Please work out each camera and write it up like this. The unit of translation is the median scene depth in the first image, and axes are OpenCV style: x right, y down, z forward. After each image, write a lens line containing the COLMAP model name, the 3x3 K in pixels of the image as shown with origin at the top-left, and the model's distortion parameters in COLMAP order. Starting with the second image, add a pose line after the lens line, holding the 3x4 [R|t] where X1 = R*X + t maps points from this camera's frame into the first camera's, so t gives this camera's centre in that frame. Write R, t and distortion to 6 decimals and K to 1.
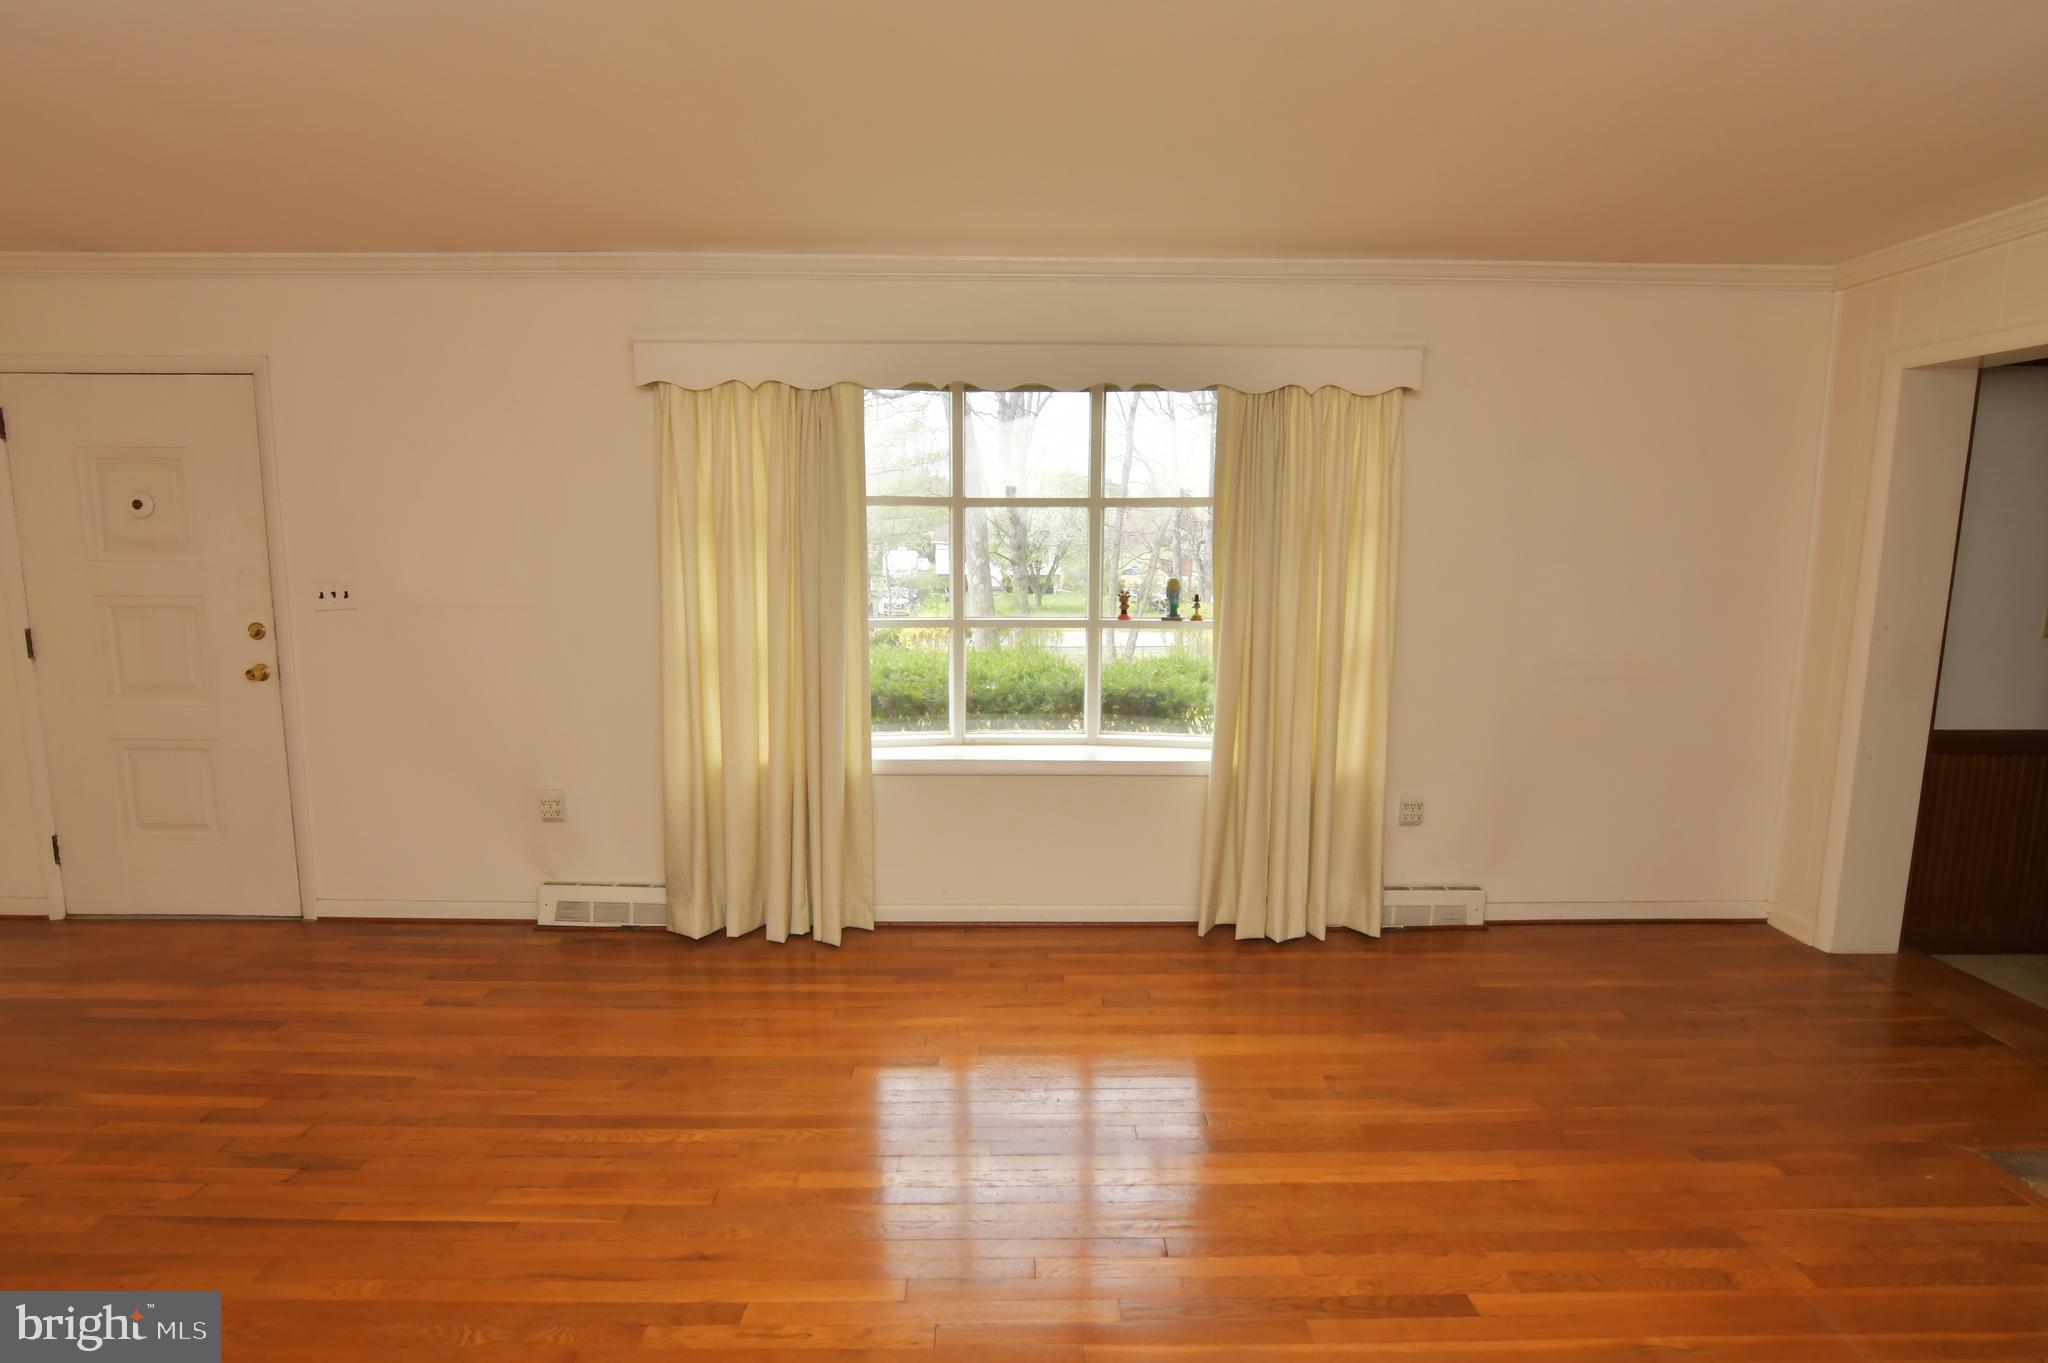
lens RADIAL K [[998.1, 0, 978.7], [0, 998.1, 669.3], [0, 0, 1]] dist [-0.011499, 0.002149]
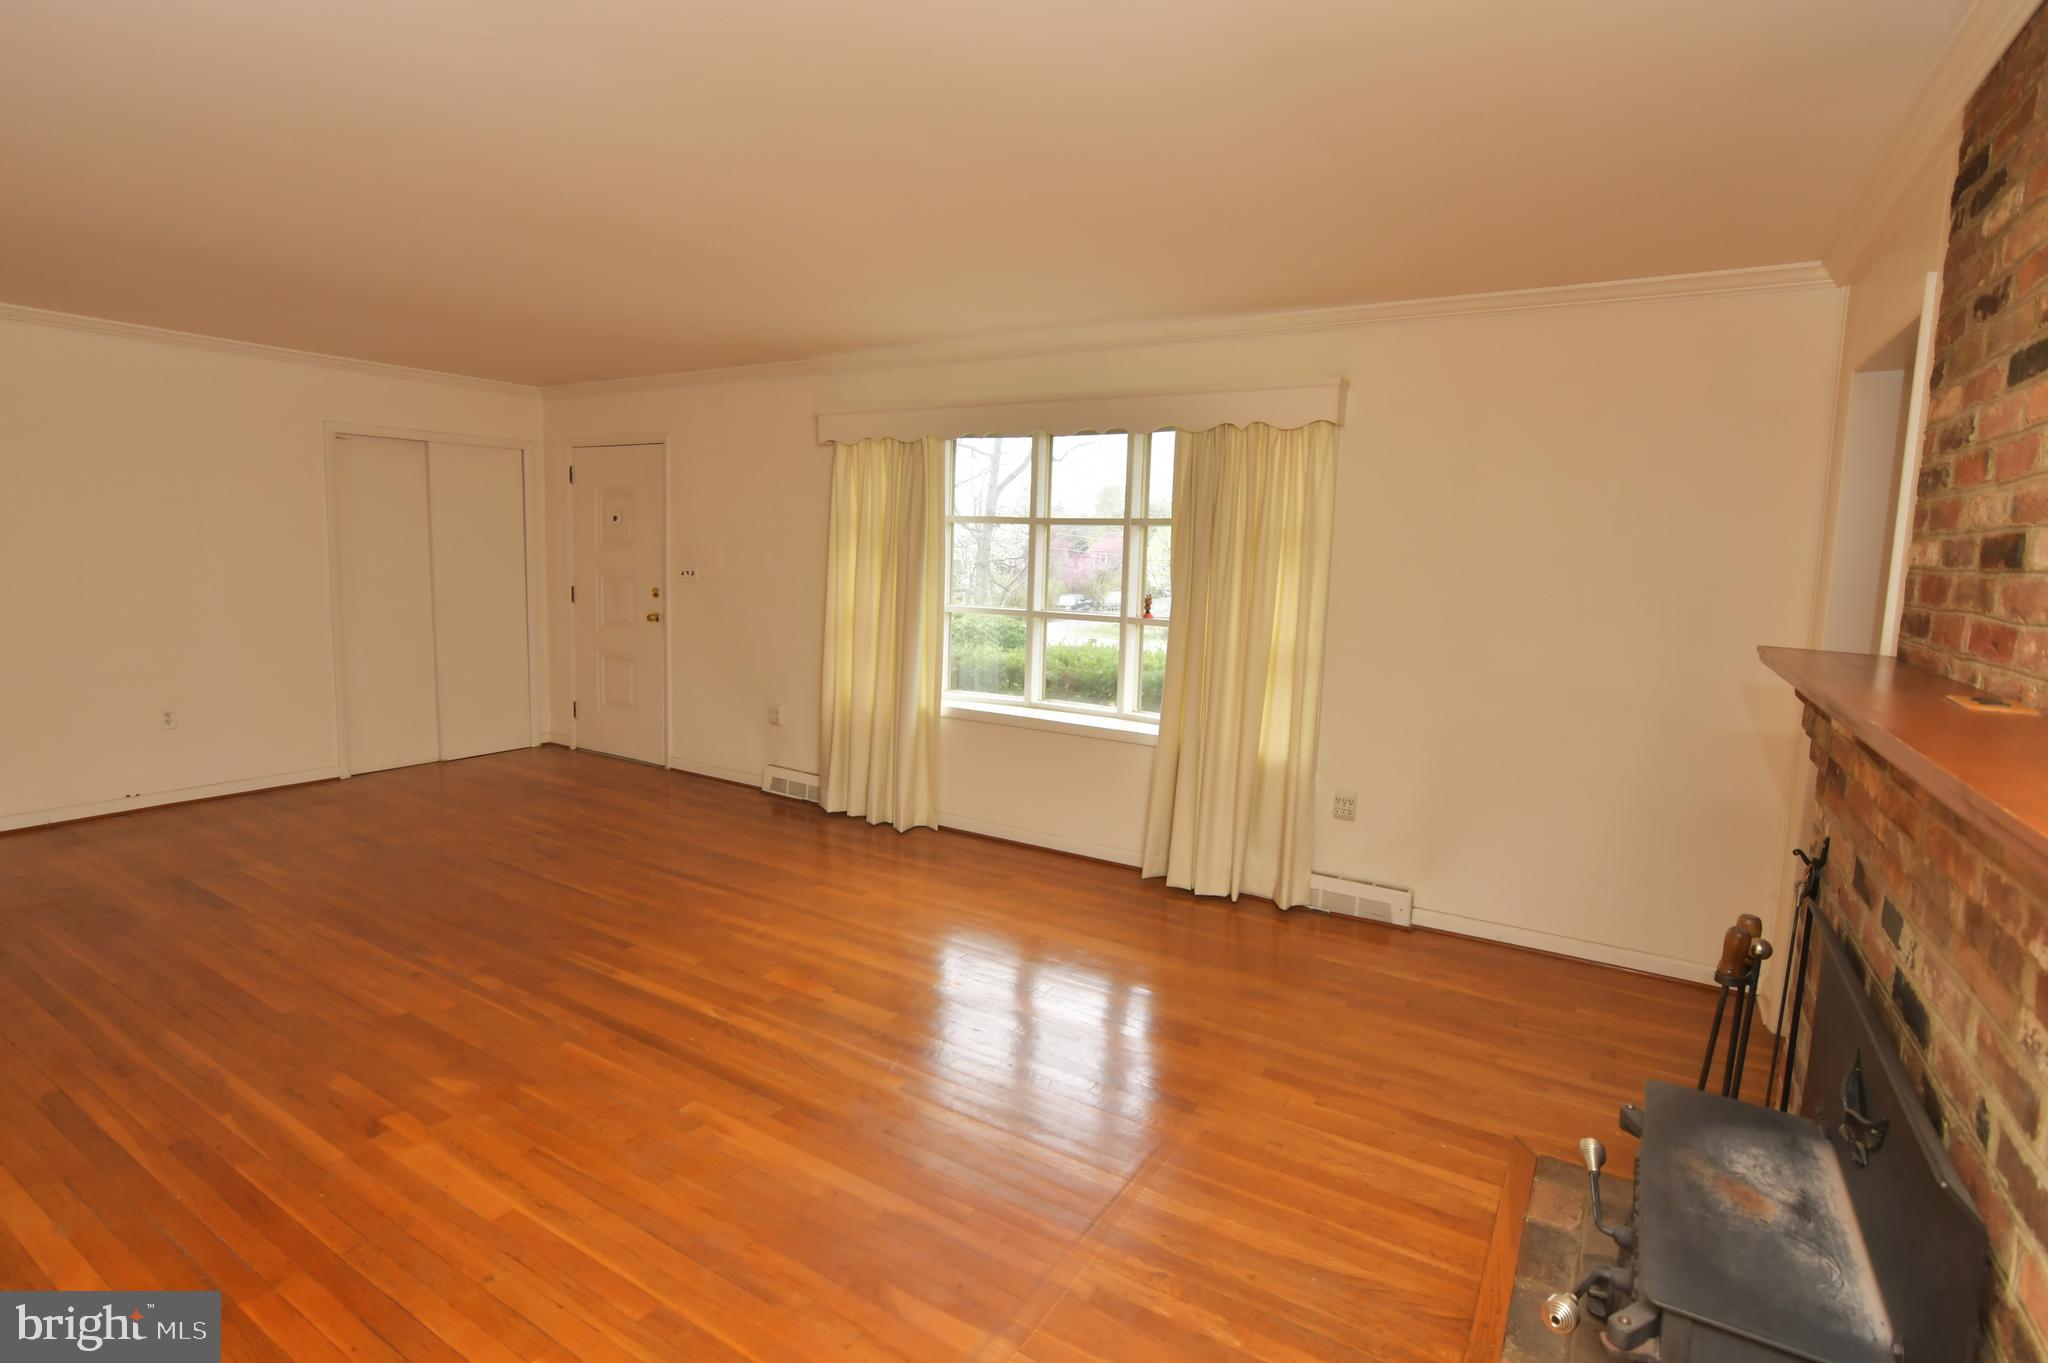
lens RADIAL K [[998.1, 0, 990.8], [0, 998.1, 677.8], [0, 0, 1]] dist [-0.011499, 0.002149]
pose [[0.839059, 0.090685, -0.536430, 0.695752], [-0.098502, 0.995036, 0.014140, 0.025837], [0.535049, 0.040975, 0.843827, -0.132295]]
